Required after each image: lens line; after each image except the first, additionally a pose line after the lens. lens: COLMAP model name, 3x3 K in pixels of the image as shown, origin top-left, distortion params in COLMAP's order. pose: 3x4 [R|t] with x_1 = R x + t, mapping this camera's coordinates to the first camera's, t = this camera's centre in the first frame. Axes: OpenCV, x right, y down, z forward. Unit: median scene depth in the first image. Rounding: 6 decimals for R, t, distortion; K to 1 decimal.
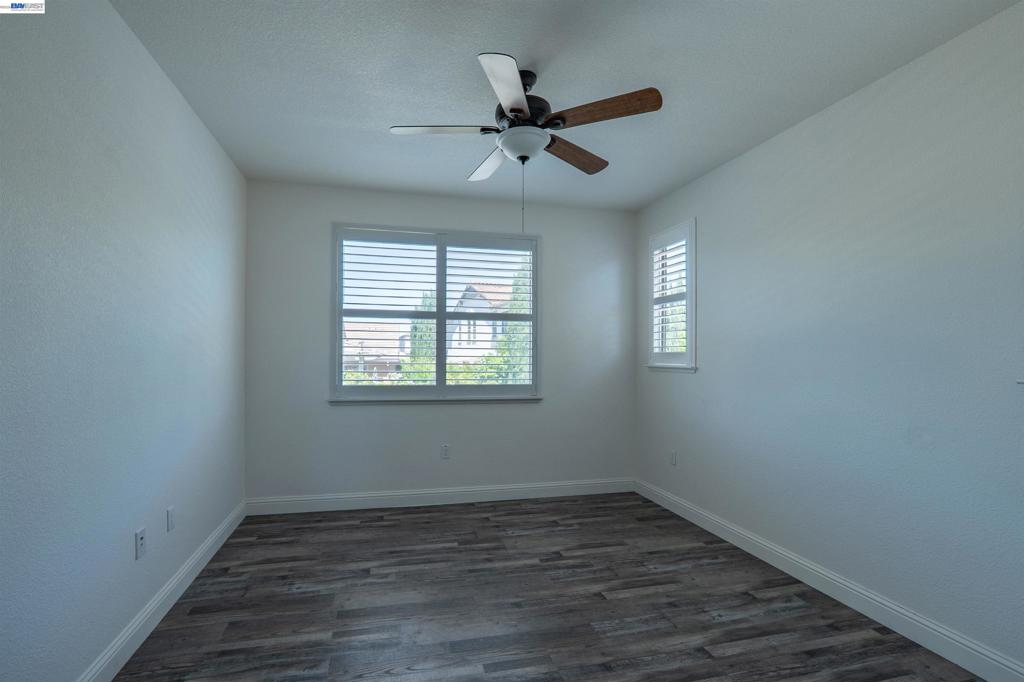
lens RADIAL K [[416.9, 0, 519.6], [0, 416.9, 346.5], [0, 0, 1]] dist [-0.027865, 0.005534]
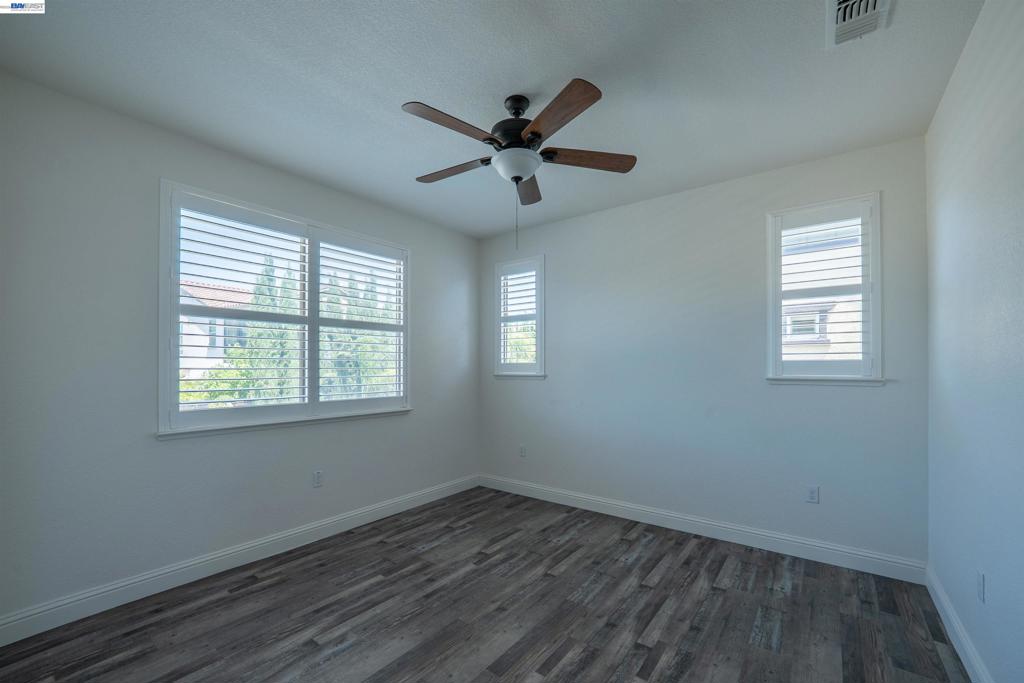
lens RADIAL K [[379.2, 0, 510.7], [0, 379.2, 357.5], [0, 0, 1]] dist [-0.024267, 0.003724]
pose [[0.808418, 0.004785, 0.588590, -0.383838], [-0.003977, 0.999989, -0.002667, 0.001573], [-0.588596, -0.000185, 0.808428, 0.163123]]
